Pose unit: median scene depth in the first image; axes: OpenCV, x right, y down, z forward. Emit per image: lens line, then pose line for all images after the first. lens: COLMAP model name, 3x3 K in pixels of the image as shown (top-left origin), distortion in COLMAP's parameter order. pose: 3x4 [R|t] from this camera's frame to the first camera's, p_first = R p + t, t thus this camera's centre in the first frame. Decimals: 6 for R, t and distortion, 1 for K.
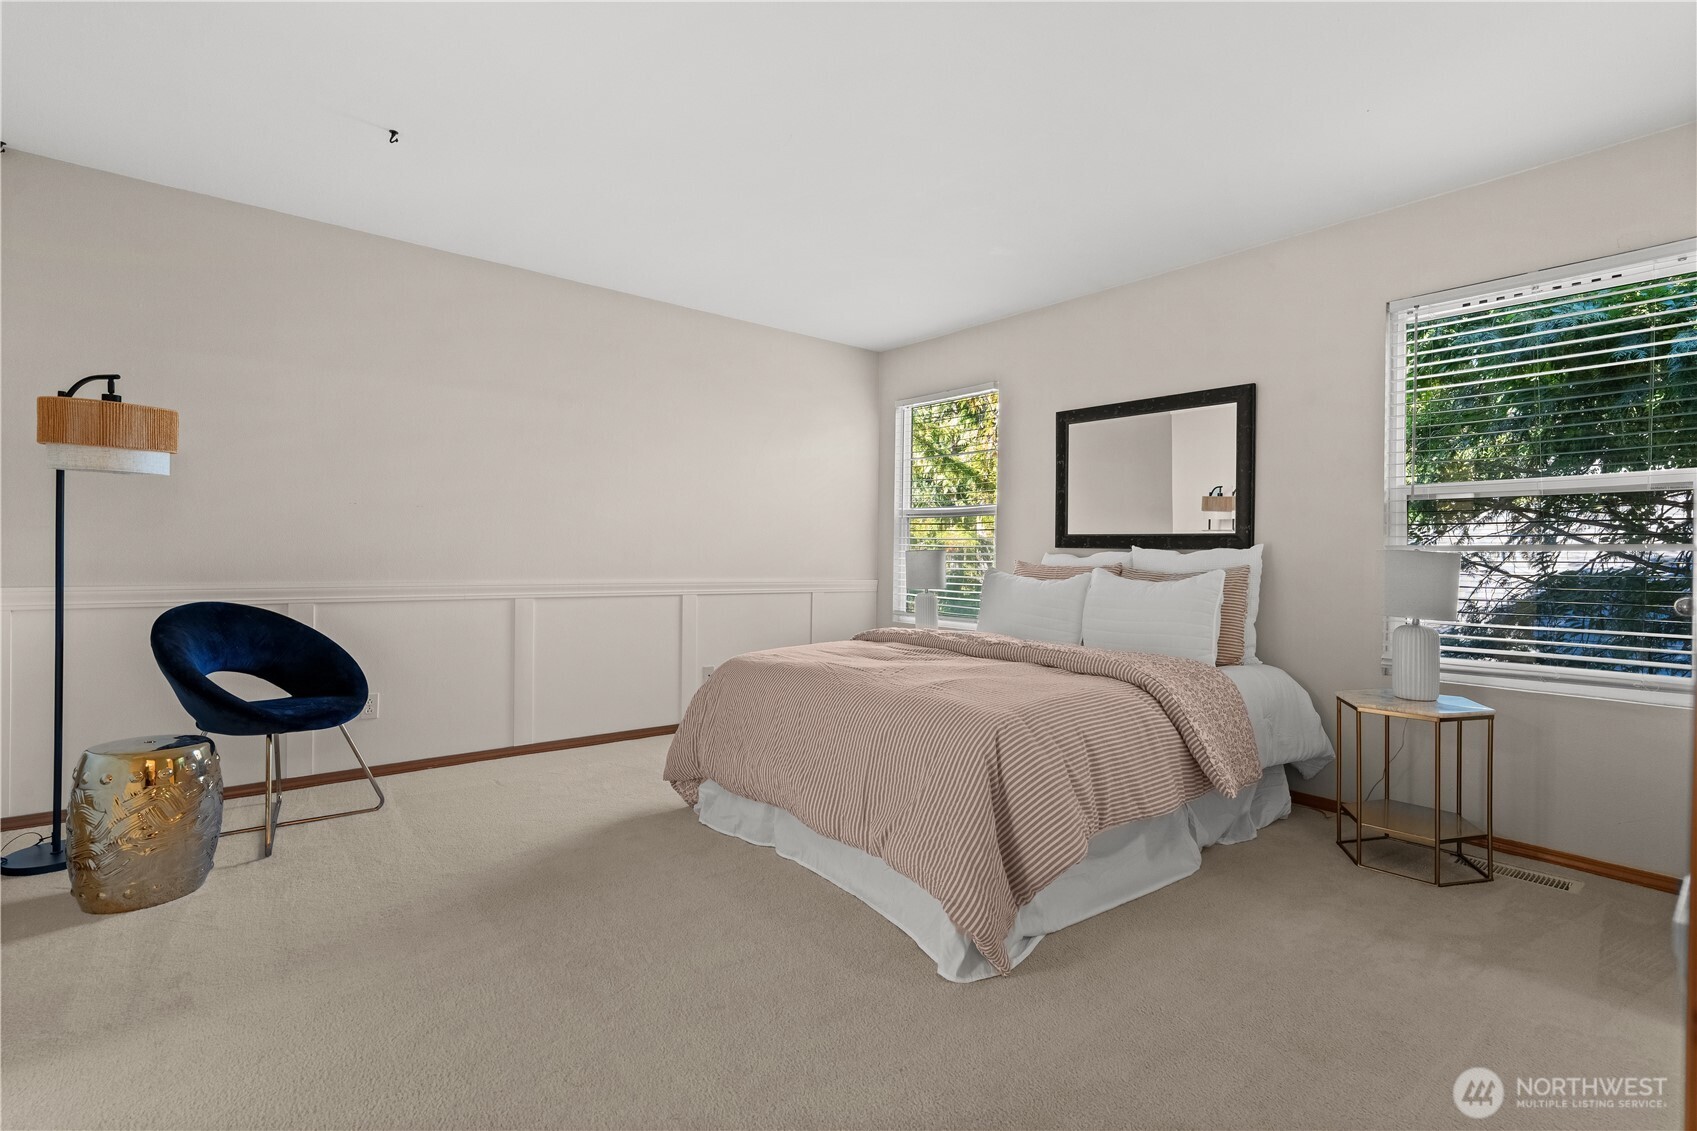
lens RADIAL K [[778.0, 0, 849.6], [0, 778.0, 552.7], [0, 0, 1]] dist [-0.004477, 0.000082]
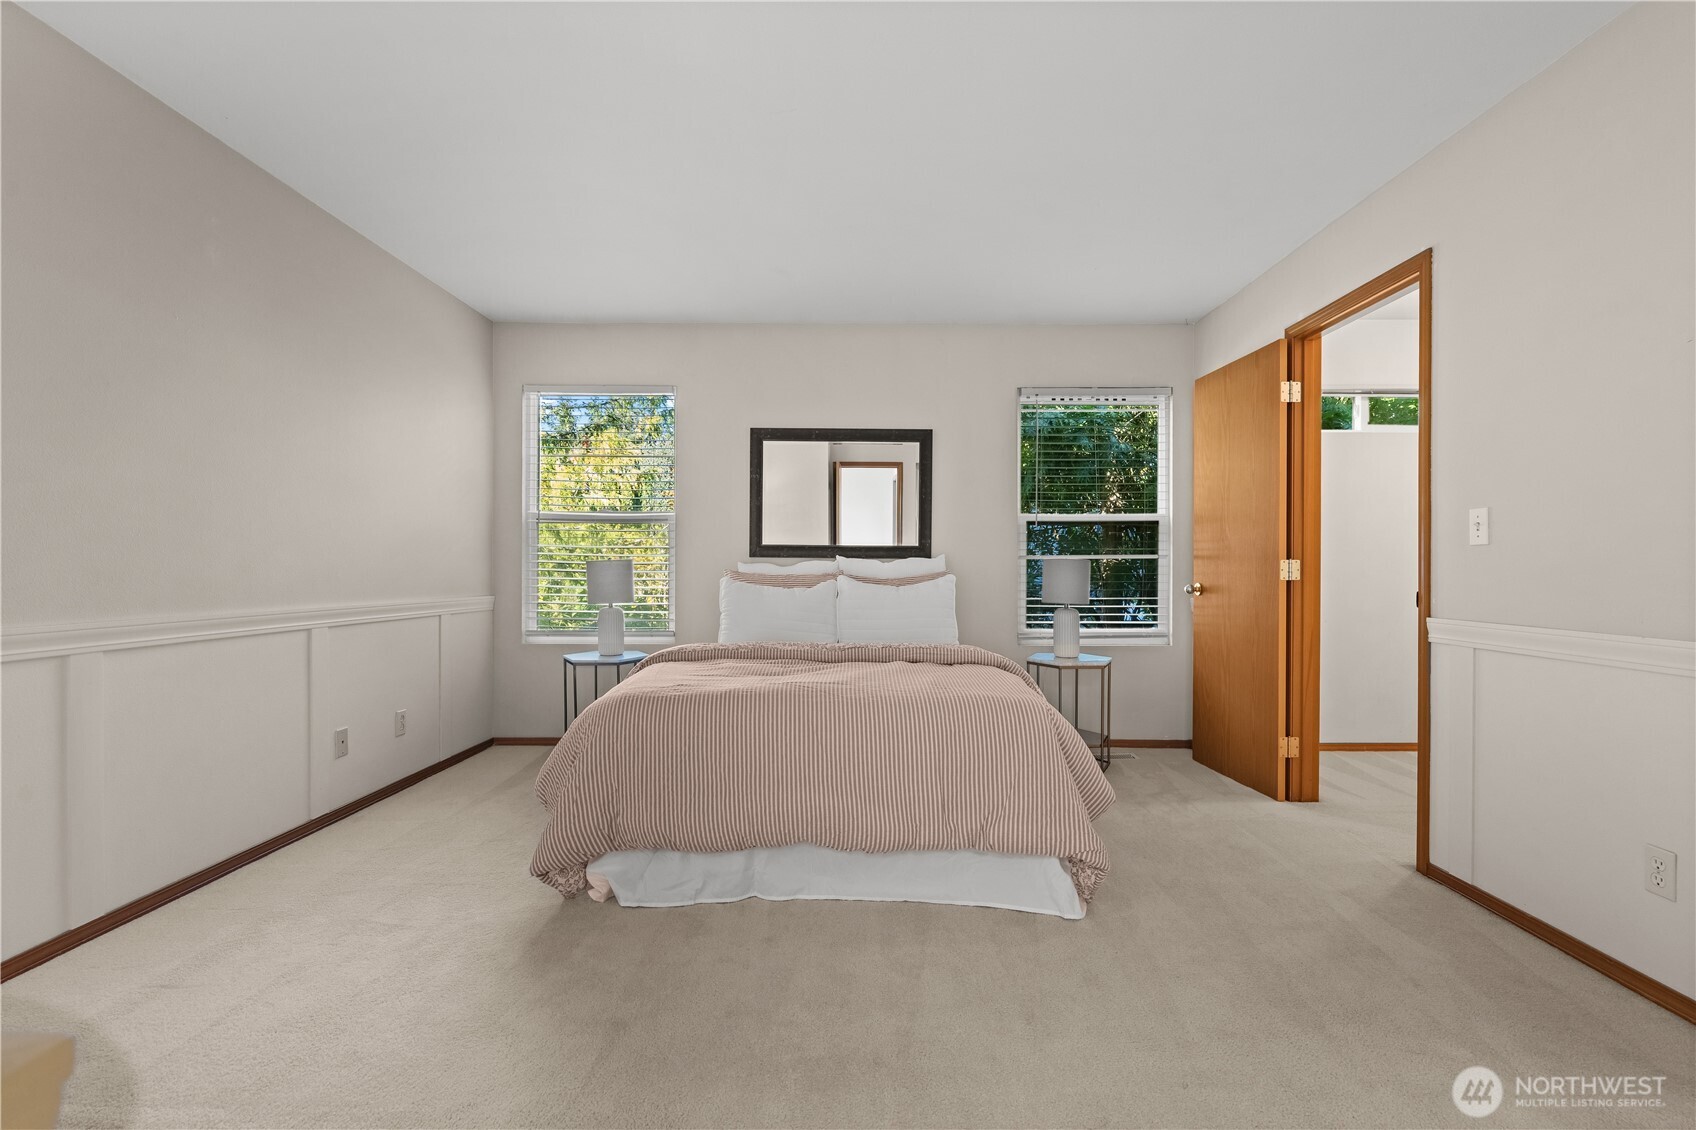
lens RADIAL K [[785.7, 0, 848.0], [0, 785.7, 565.0], [0, 0, 1]] dist [-0.002609, -0.000264]
pose [[0.641546, -0.011702, 0.766995, -0.474087], [0.004998, 0.999926, 0.011074, -0.007252], [-0.767068, -0.003271, 0.641557, 0.225589]]
